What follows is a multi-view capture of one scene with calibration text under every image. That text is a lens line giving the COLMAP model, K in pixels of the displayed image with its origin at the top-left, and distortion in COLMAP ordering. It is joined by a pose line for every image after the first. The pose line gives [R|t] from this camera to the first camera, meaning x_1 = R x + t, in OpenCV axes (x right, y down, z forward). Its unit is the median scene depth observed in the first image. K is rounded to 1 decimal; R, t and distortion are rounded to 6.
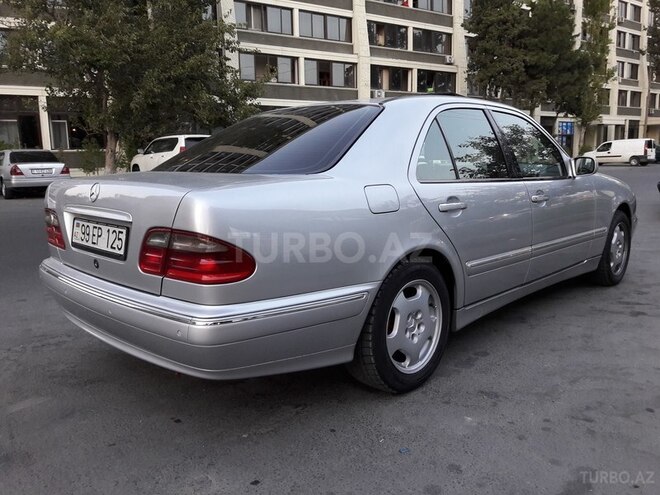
lens RADIAL K [[546.1, 0, 325.0], [0, 546.1, 246.2], [0, 0, 1]] dist [0.013375, -0.051903]
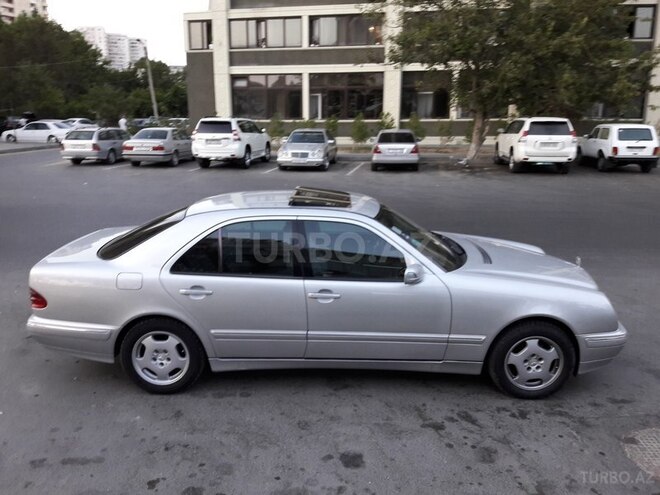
lens RADIAL K [[546.1, 0, 325.0], [0, 546.1, 246.2], [0, 0, 1]] dist [0.013375, -0.051903]
pose [[0.682181, 0.186098, -0.707104, 1.357189], [-0.120191, 0.982454, 0.142611, -0.406610], [0.721237, -0.012299, 0.692579, 0.179020]]
